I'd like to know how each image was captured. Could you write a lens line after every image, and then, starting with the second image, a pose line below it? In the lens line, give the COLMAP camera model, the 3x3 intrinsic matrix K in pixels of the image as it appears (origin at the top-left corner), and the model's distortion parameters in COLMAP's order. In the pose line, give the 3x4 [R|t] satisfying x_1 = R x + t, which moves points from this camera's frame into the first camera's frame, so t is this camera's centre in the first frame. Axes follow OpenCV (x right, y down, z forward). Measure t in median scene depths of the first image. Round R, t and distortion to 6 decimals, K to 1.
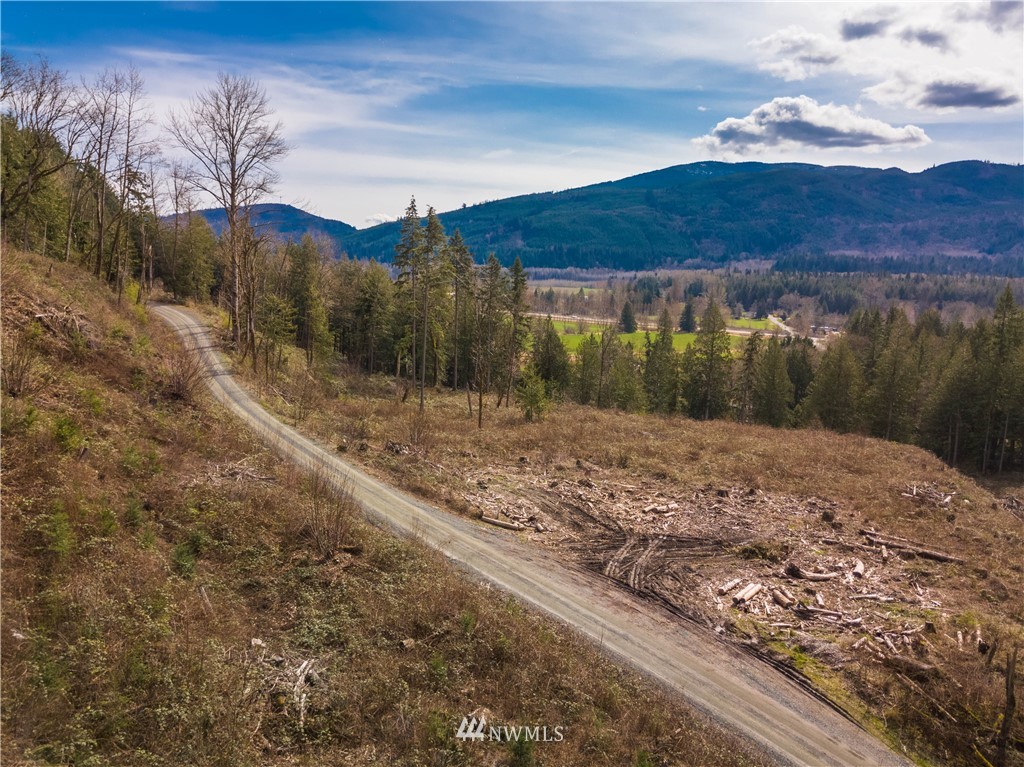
lens RADIAL K [[778.5, 0, 512.4], [0, 778.5, 401.0], [0, 0, 1]] dist [-0.004946, -0.005174]
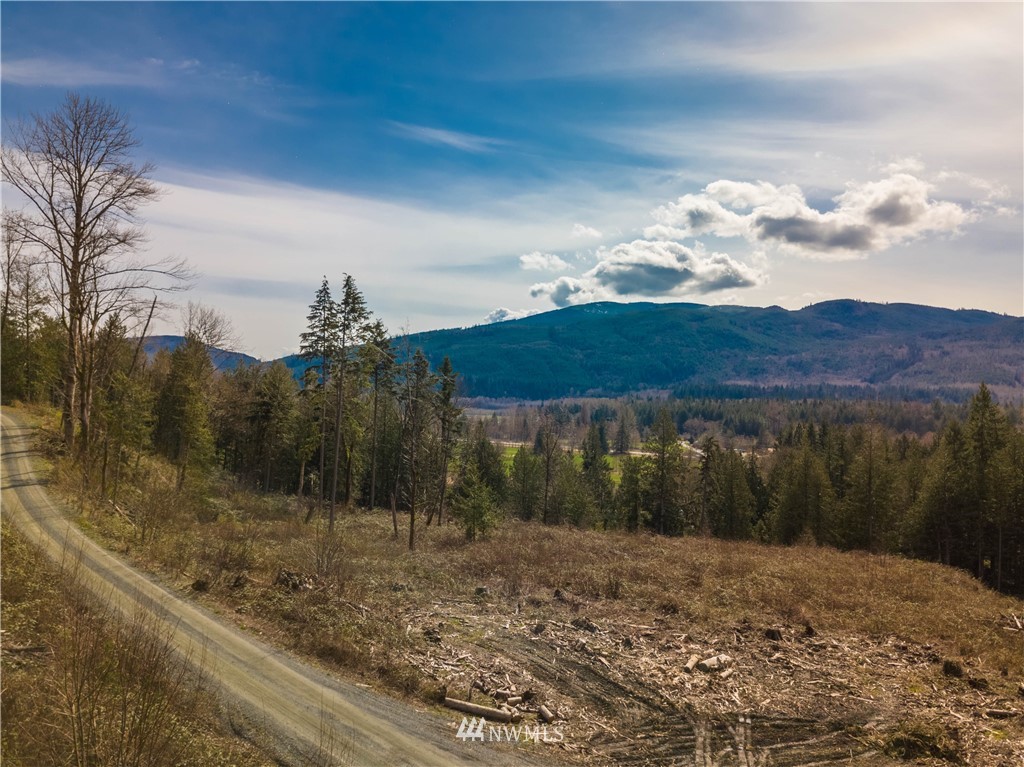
lens RADIAL K [[758.5, 0, 512.0], [0, 758.5, 383.5], [0, 0, 1]] dist [0.224016, -0.266289]
pose [[0.992831, -0.003167, 0.119486, -0.024929], [0.025838, 0.981700, -0.188672, 0.013950], [-0.116702, 0.190407, 0.974744, 0.170891]]
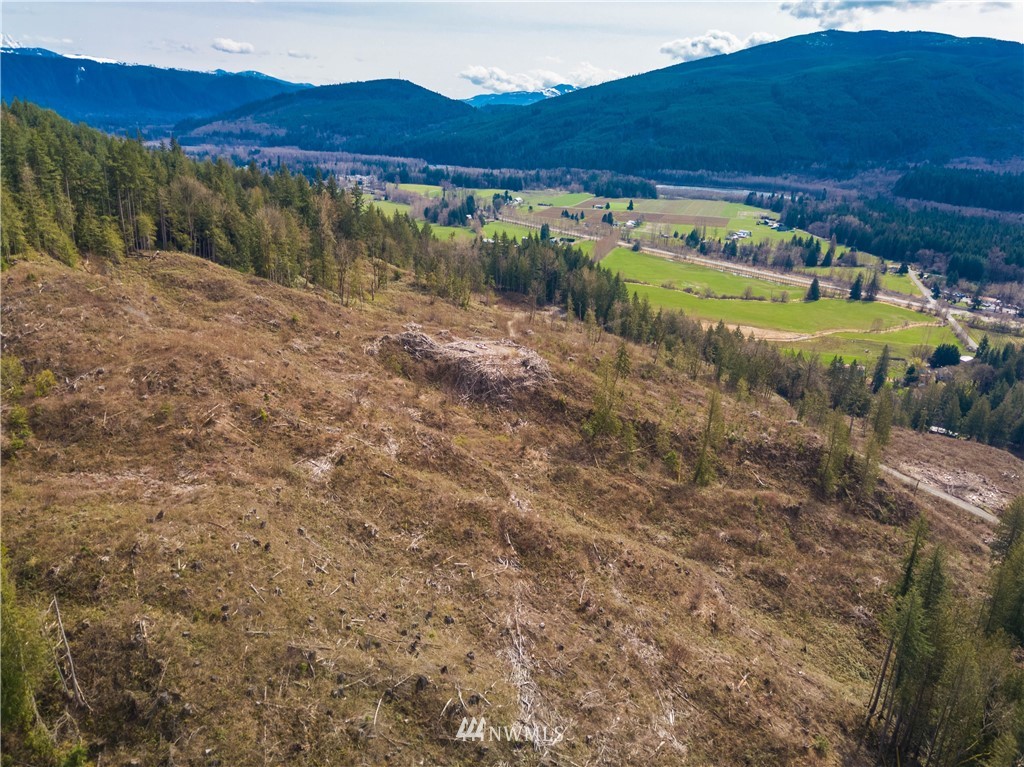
lens RADIAL K [[770.2, 0, 520.6], [0, 770.2, 383.2], [0, 0, 1]] dist [-0.002106, 0.003432]
pose [[0.994814, 0.041107, -0.093037, -1.018750], [-0.026571, 0.987961, 0.152406, -0.552646], [0.098182, -0.149144, 0.983929, -1.942530]]
